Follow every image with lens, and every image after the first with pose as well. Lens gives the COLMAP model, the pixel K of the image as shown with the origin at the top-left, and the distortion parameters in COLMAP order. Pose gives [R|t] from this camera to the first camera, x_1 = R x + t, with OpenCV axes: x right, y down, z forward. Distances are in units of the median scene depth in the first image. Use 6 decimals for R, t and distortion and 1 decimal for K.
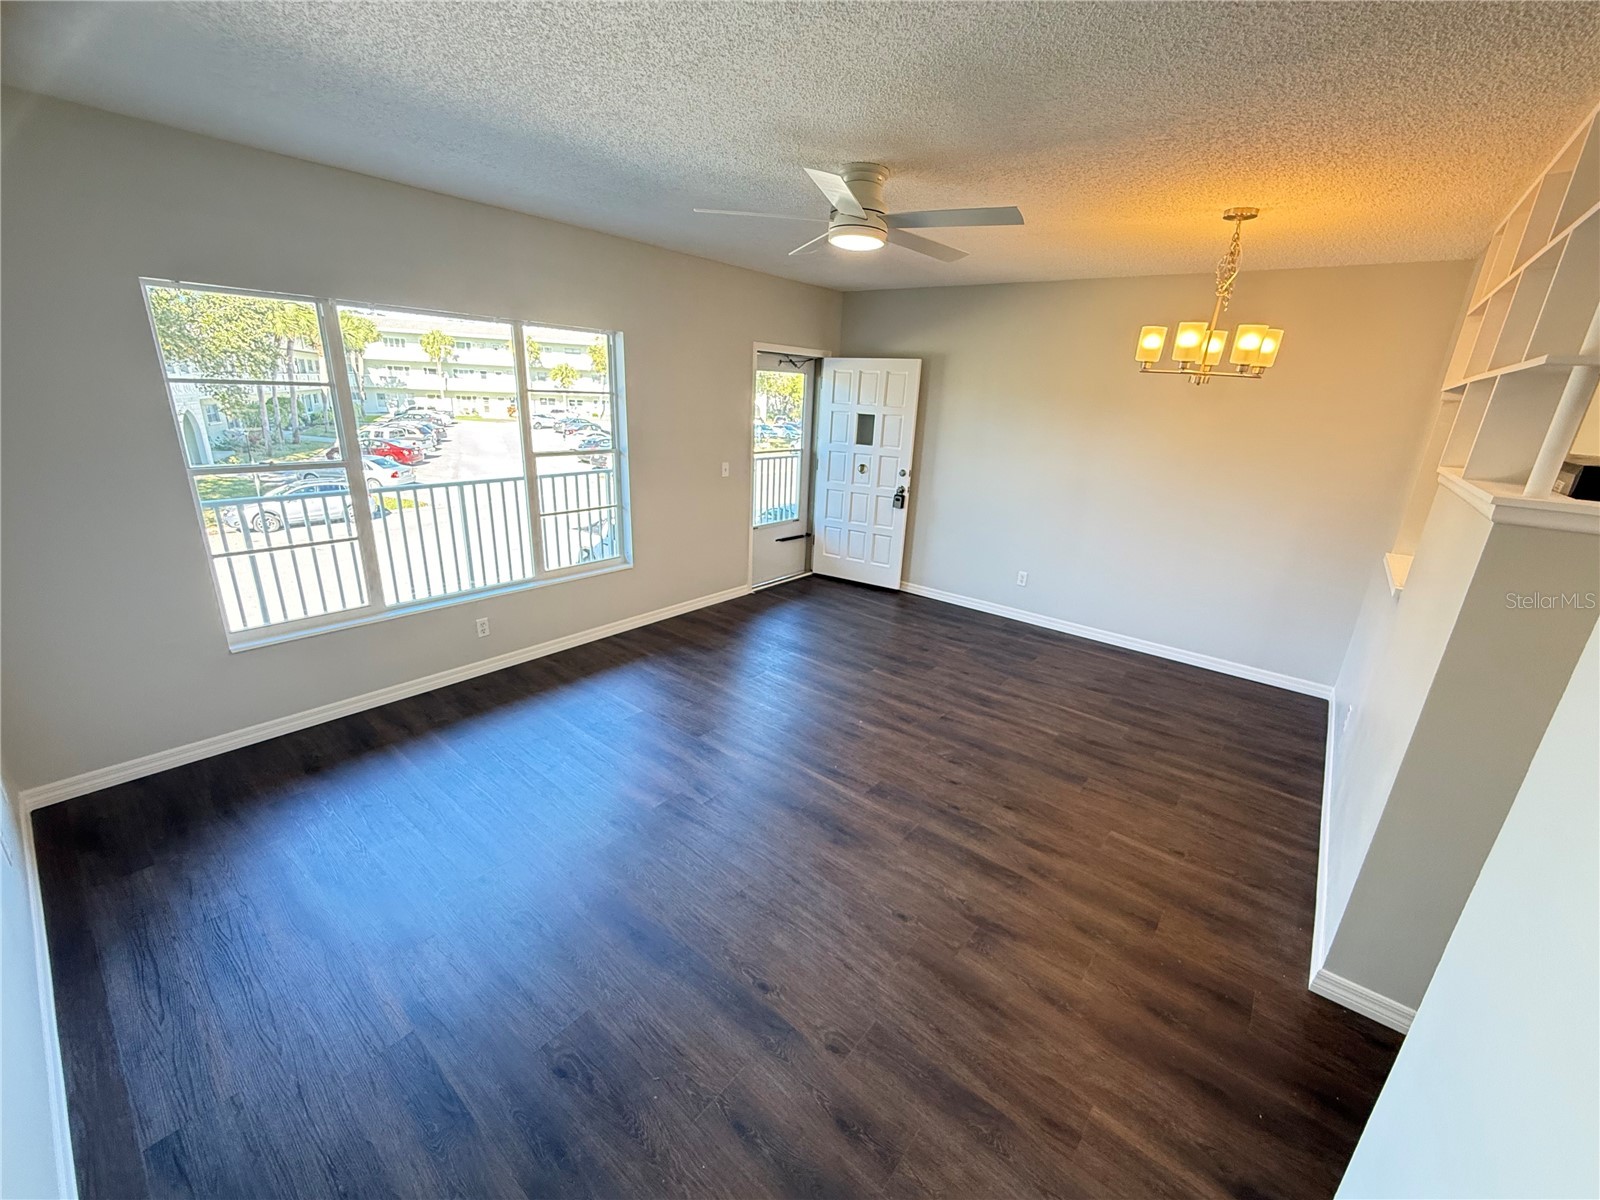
lens RADIAL K [[637.5, 0, 797.4], [0, 637.5, 597.5], [0, 0, 1]] dist [-0.001201, 0.000936]
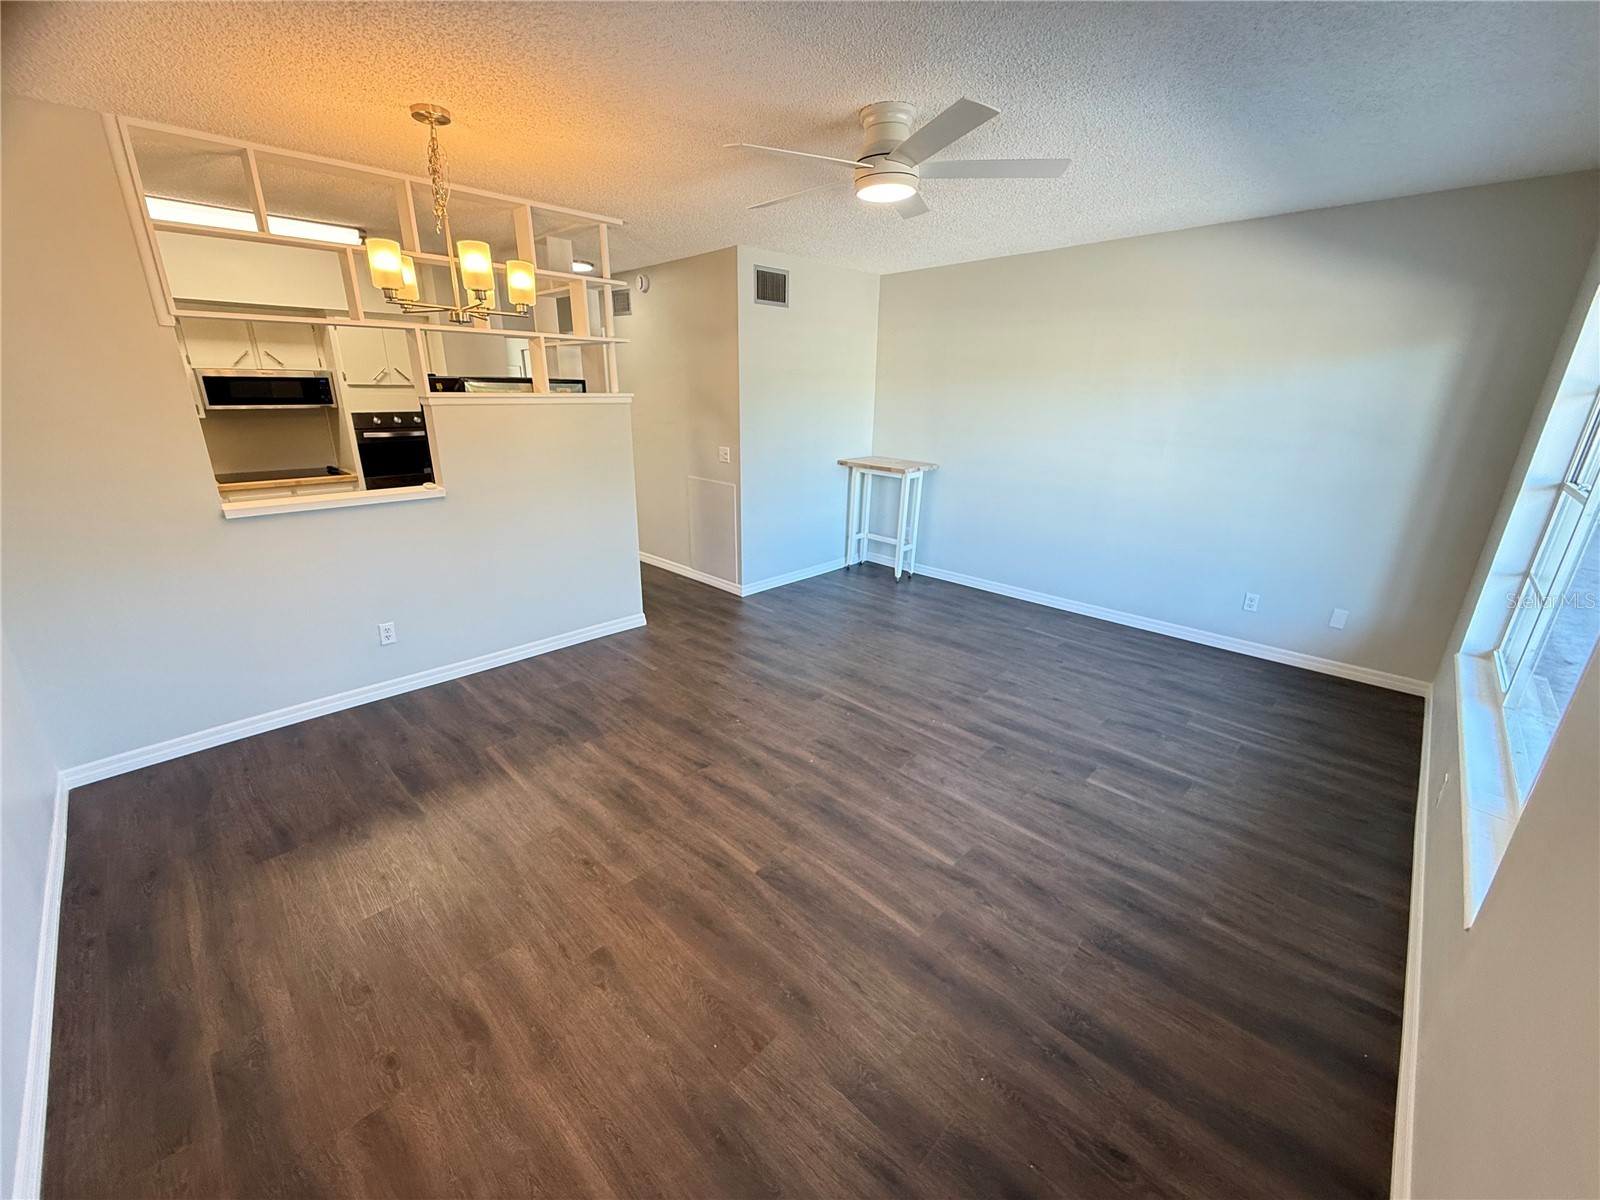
lens RADIAL K [[637.5, 0, 794.7], [0, 637.5, 602.6], [0, 0, 1]] dist [-0.001201, 0.000936]
pose [[-0.995071, -0.079377, 0.059432, 0.092365], [-0.027742, 0.798263, 0.601670, -0.481577], [-0.095201, 0.597055, -0.796531, 1.600287]]
